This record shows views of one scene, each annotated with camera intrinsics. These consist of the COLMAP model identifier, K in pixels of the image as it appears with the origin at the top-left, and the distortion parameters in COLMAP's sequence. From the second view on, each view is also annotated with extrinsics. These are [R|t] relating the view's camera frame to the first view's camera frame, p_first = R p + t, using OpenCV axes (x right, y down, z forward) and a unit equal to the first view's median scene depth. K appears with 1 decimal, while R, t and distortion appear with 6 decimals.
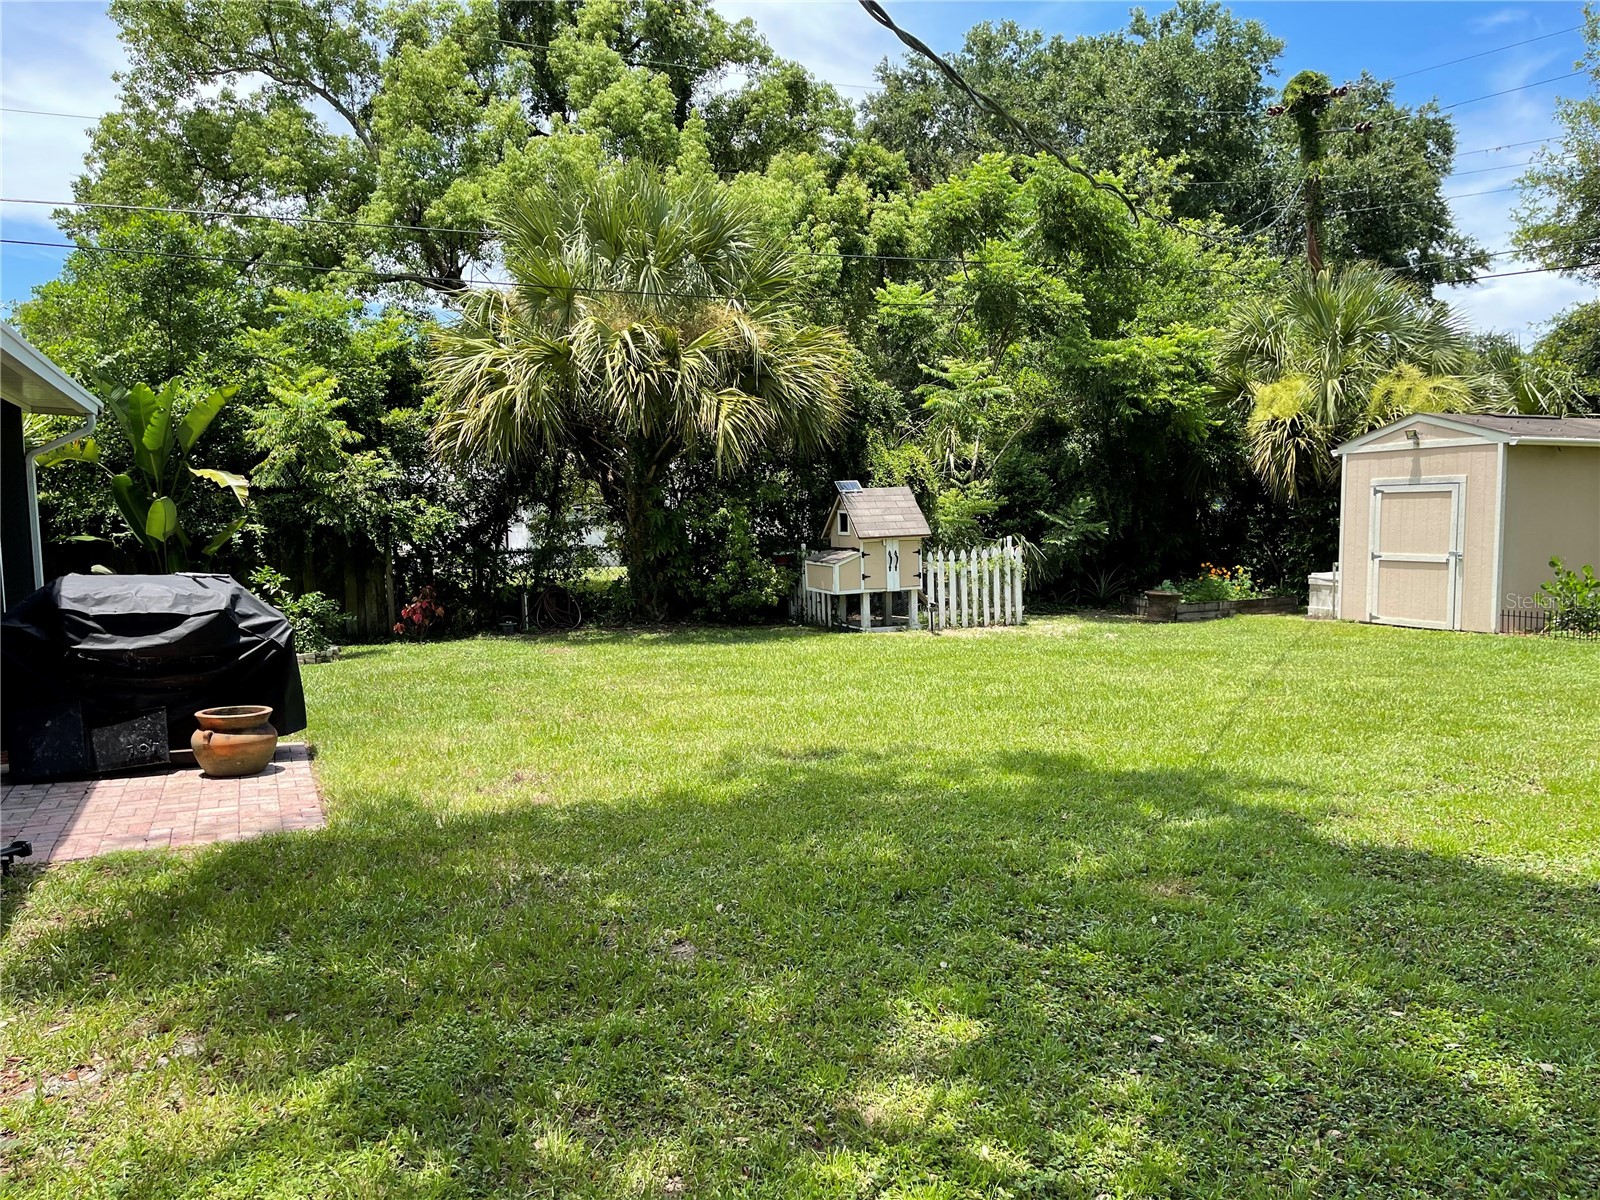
lens RADIAL K [[1202.0, 0, 798.3], [0, 1202.0, 608.5], [0, 0, 1]] dist [0.074963, -0.101032]
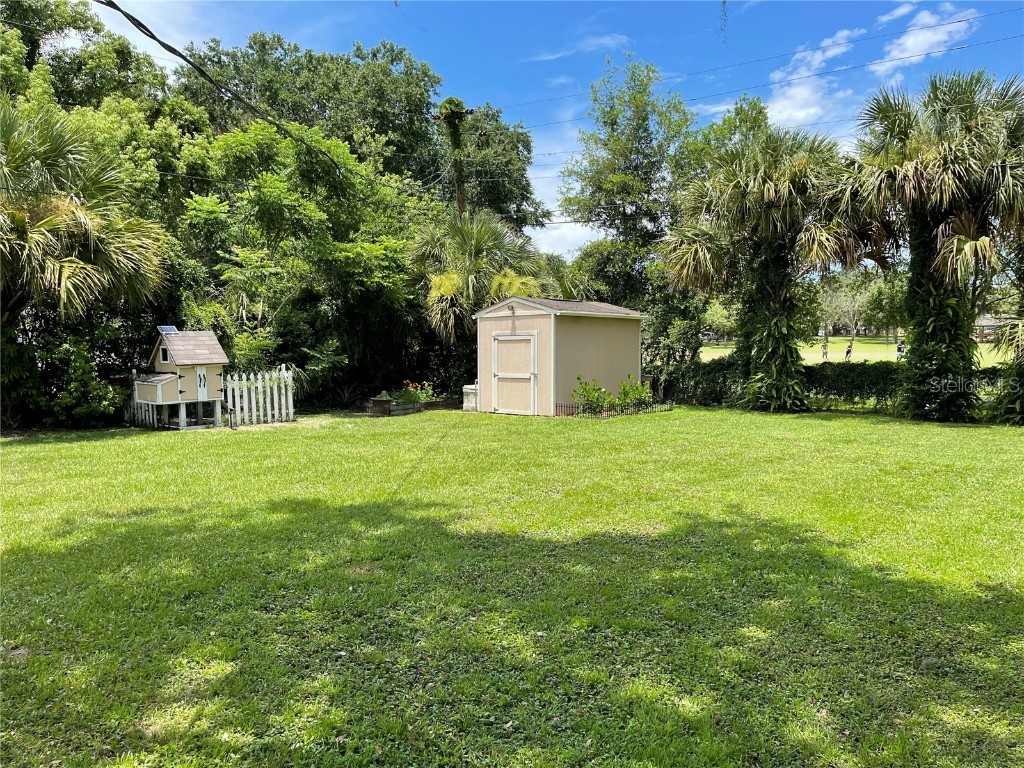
lens RADIAL K [[776.0, 0, 516.5], [0, 776.0, 387.3], [0, 0, 1]] dist [0.093838, -0.111374]
pose [[0.903644, -0.014958, 0.428023, 0.015135], [0.028779, 0.999252, -0.025838, 0.004546], [-0.427316, 0.035666, 0.903399, -0.036514]]
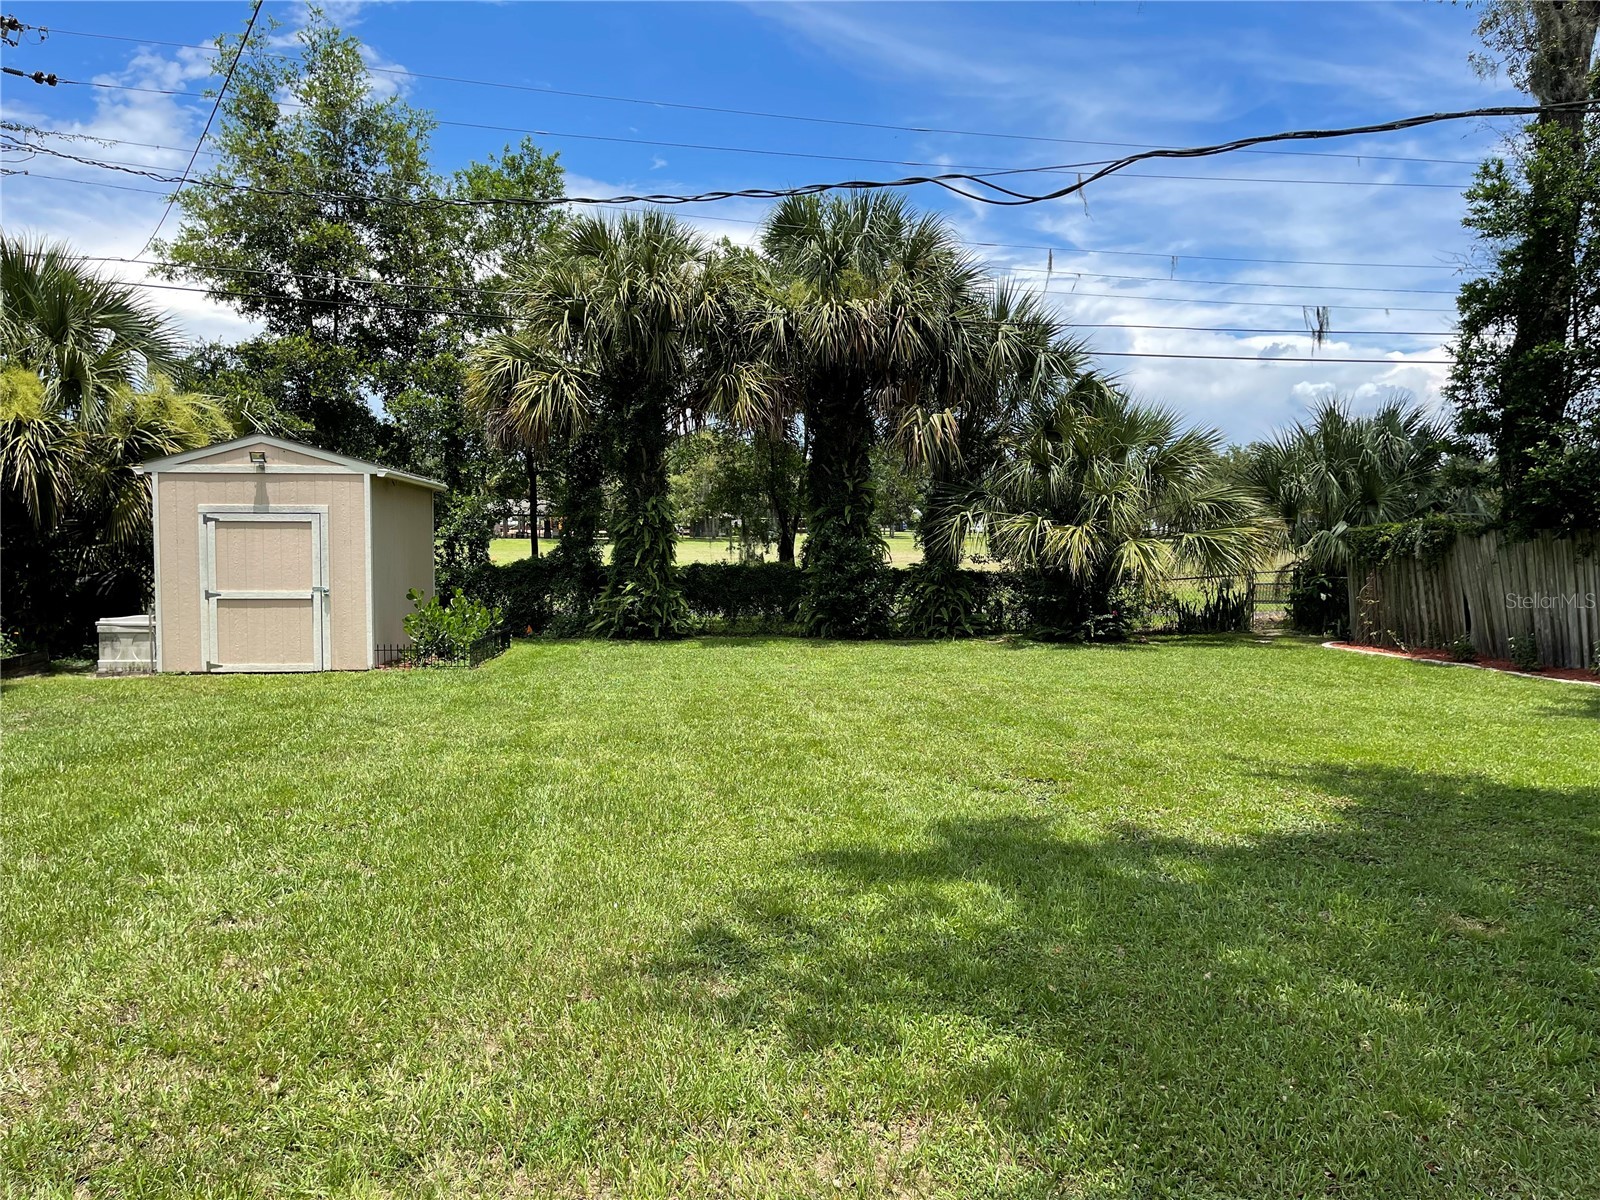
lens RADIAL K [[1202.0, 0, 798.3], [0, 1202.0, 608.5], [0, 0, 1]] dist [0.074963, -0.101032]
pose [[0.284943, -0.040031, 0.957708, -0.219043], [0.069856, 0.997338, 0.020903, -0.021146], [-0.955996, 0.060946, 0.286981, 0.339775]]
